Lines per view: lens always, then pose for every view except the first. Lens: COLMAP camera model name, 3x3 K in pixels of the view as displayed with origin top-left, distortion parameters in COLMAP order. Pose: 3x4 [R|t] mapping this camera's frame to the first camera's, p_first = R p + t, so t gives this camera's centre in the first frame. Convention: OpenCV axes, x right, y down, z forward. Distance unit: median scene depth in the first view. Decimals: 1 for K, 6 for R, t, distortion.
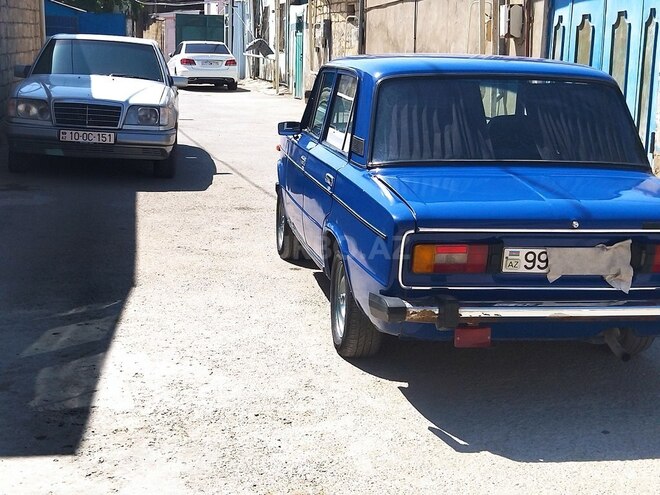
lens RADIAL K [[1300.1, 0, 358.3], [0, 1300.1, 246.9], [0, 0, 1]] dist [0.107161, -0.248231]
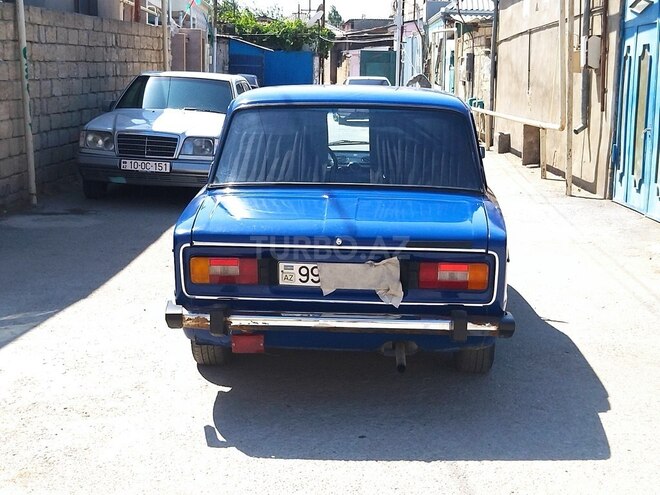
lens RADIAL K [[1323.8, 0, 328.5], [0, 1323.8, 230.8], [0, 0, 1]] dist [0.153938, -0.524236]
pose [[0.973885, 0.014391, -0.226587, 0.350598], [-0.023600, 0.999000, -0.037983, 0.013625], [0.225813, 0.042339, 0.973250, -0.057601]]
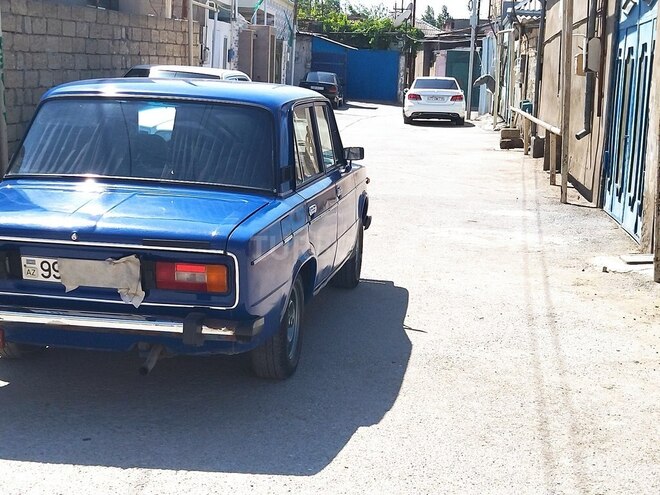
lens RADIAL K [[1323.8, 0, 328.5], [0, 1323.8, 230.8], [0, 0, 1]] dist [0.153938, -0.524236]
pose [[0.938989, 0.049410, -0.340381, 0.621628], [-0.064370, 0.997387, -0.032792, -0.000142], [0.337871, 0.052702, 0.939716, 0.058795]]
